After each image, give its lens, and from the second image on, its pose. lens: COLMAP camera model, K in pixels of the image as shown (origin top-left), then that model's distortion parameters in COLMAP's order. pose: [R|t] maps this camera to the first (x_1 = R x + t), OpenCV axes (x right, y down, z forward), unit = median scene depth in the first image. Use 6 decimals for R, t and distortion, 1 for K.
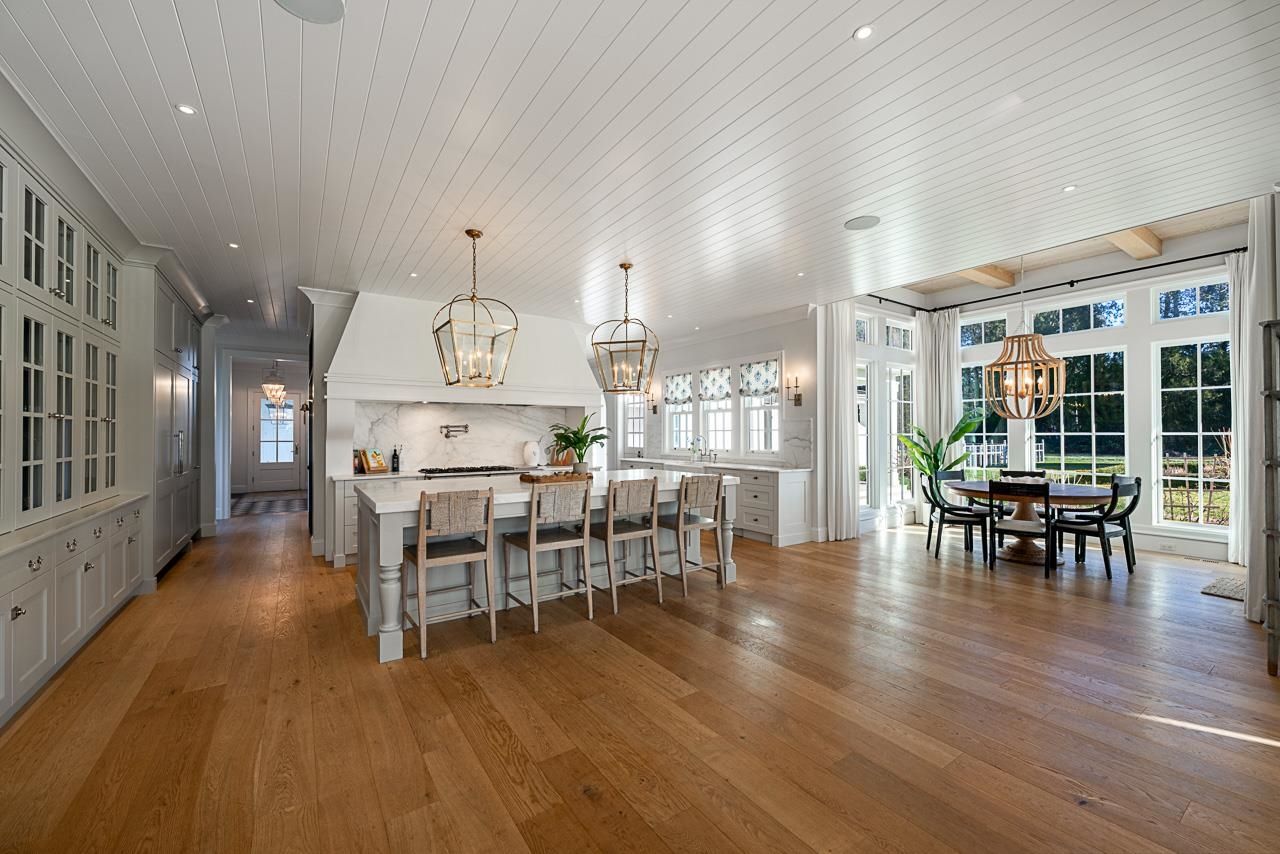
lens RADIAL K [[508.8, 0, 634.6], [0, 508.8, 431.1], [0, 0, 1]] dist [-0.001817, -0.000494]
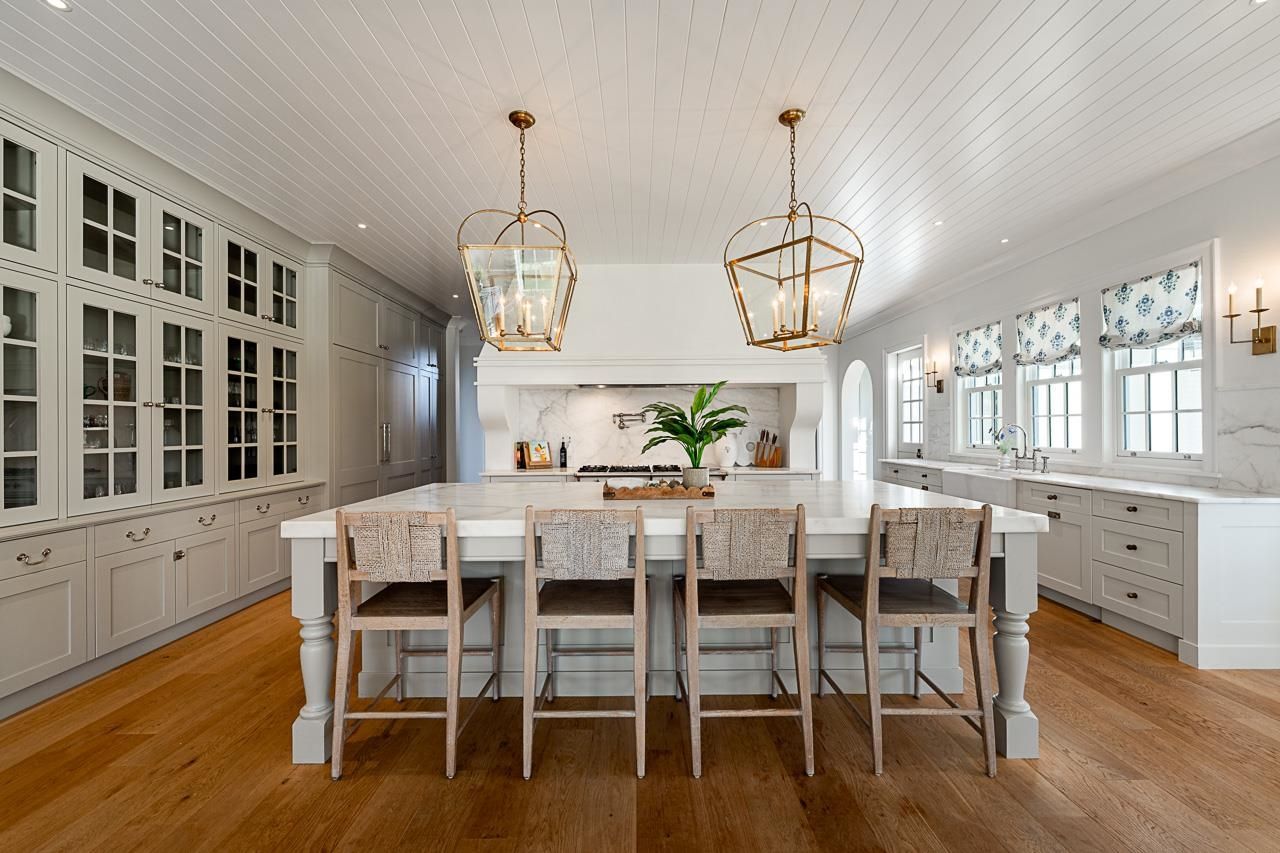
lens RADIAL K [[508.8, 0, 637.2], [0, 508.8, 427.9], [0, 0, 1]] dist [-0.001817, -0.000494]
pose [[0.830795, -0.004409, -0.556561, 0.118816], [0.007045, 0.999972, 0.002596, 0.010451], [0.556534, -0.006077, 0.830802, 0.345722]]
